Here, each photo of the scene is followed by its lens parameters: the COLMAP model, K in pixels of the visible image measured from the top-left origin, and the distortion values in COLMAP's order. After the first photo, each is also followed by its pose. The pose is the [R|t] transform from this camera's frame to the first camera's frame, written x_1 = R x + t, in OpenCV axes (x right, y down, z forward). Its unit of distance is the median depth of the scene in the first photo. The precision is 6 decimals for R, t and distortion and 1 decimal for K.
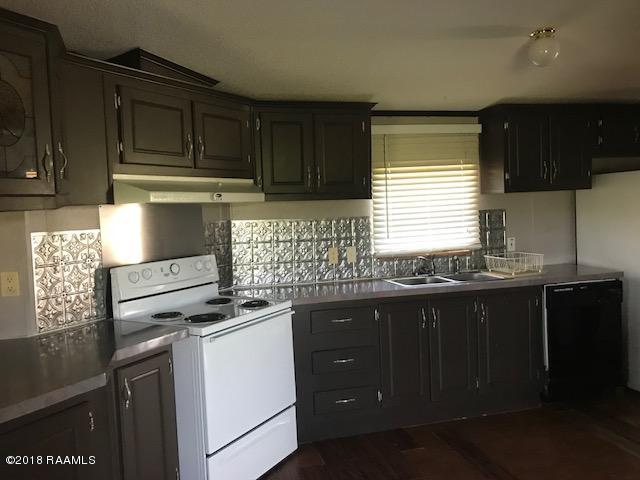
lens RADIAL K [[509.5, 0, 320.0], [0, 509.5, 240.0], [0, 0, 1]] dist [0.003425, -0.050906]
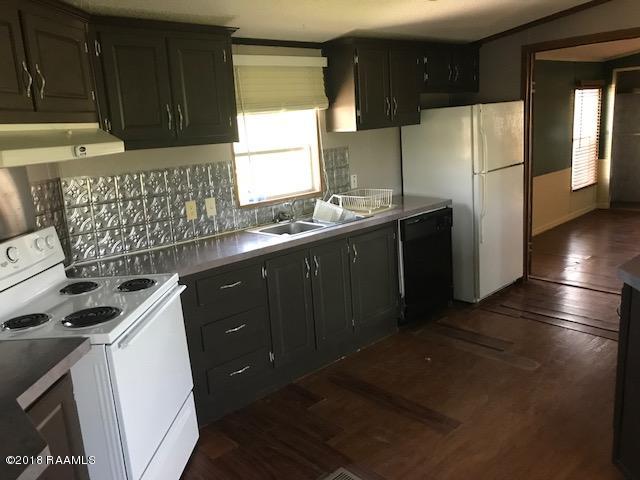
lens RADIAL K [[509.5, 0, 320.0], [0, 509.5, 240.0], [0, 0, 1]] dist [0.003425, -0.050906]
pose [[0.882799, -0.123229, 0.453299, -0.179688], [0.062323, 0.987173, 0.146988, -0.032910], [-0.465597, -0.101510, 0.879156, 0.141706]]
